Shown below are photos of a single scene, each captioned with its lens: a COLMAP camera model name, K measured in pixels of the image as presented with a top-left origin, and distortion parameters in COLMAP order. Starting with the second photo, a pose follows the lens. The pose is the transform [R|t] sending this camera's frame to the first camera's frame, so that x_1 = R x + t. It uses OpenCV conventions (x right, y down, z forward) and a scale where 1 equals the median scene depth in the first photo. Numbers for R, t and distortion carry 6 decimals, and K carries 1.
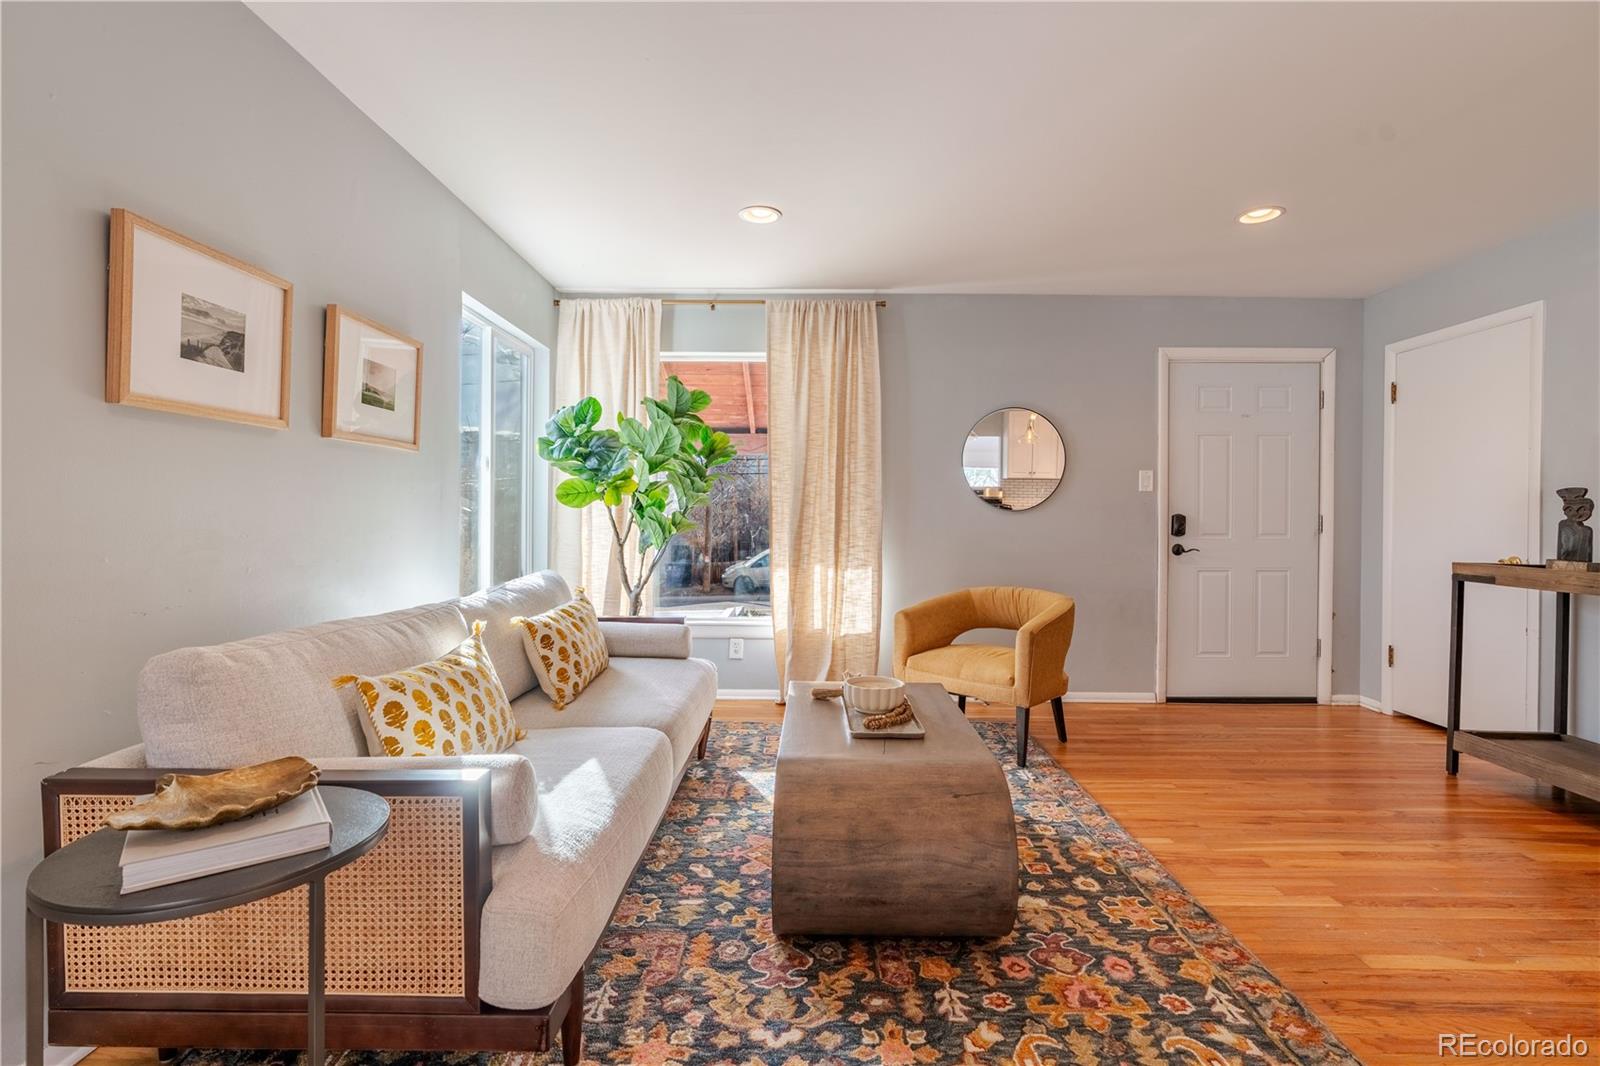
lens RADIAL K [[735.1, 0, 798.4], [0, 735.1, 520.4], [0, 0, 1]] dist [-0.011141, 0.003991]
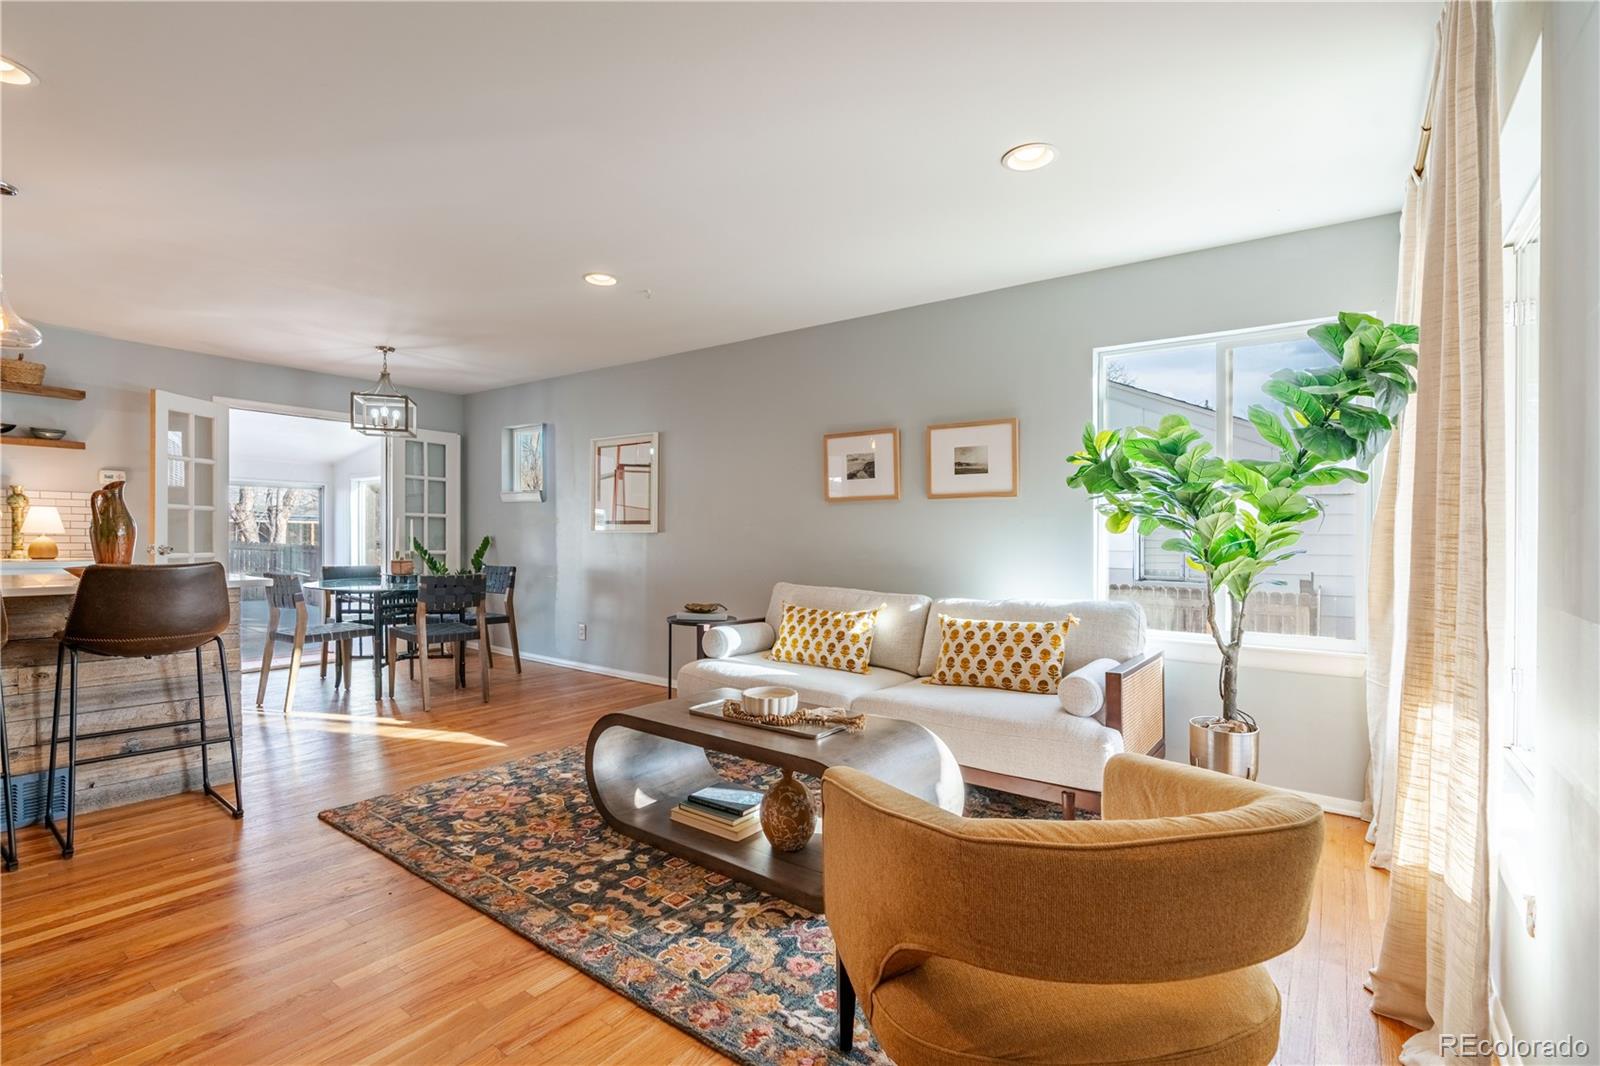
lens RADIAL K [[735.1, 0, 784.1], [0, 735.1, 536.2], [0, 0, 1]] dist [-0.011141, 0.003991]
pose [[-0.601579, -0.011815, -0.798726, 1.072136], [-0.018869, 0.999822, -0.000577, -0.011400], [0.798591, 0.014724, -0.601694, 1.856107]]
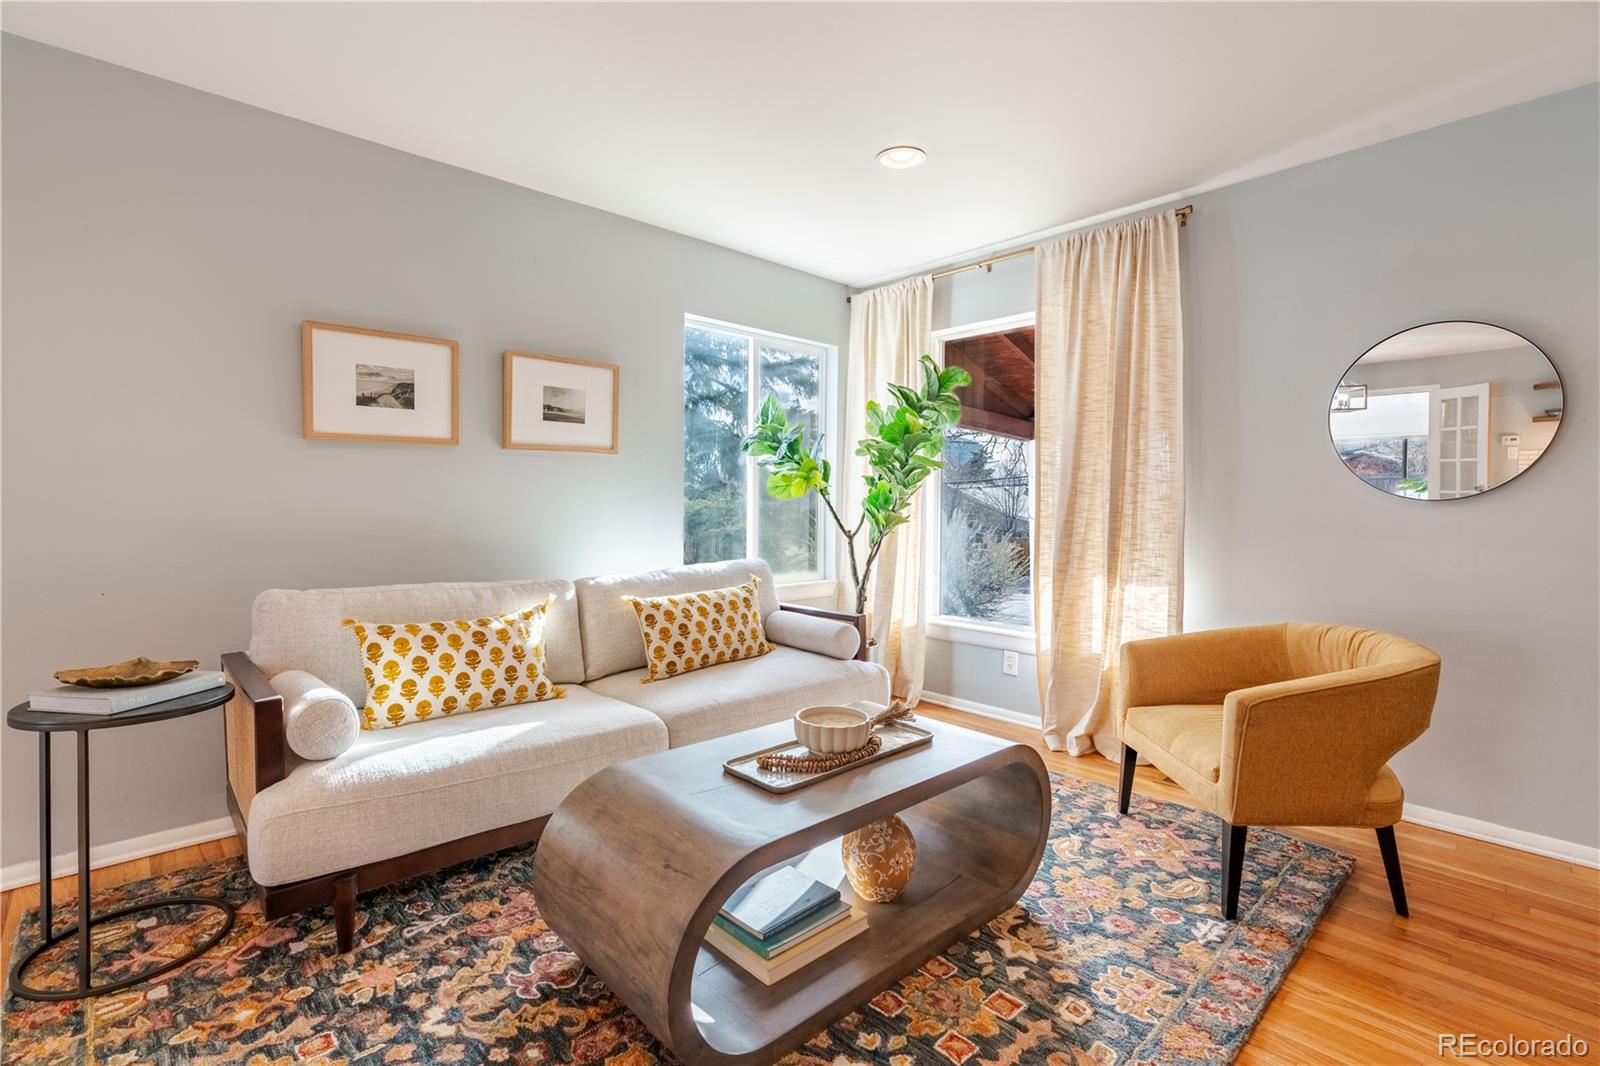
lens RADIAL K [[735.1, 0, 803.7], [0, 735.1, 516.3], [0, 0, 1]] dist [-0.011141, 0.003991]
pose [[0.689736, 0.012093, -0.723960, 0.734344], [-0.006786, 0.999925, 0.010237, -0.006473], [0.724029, -0.002149, 0.689766, 0.472204]]
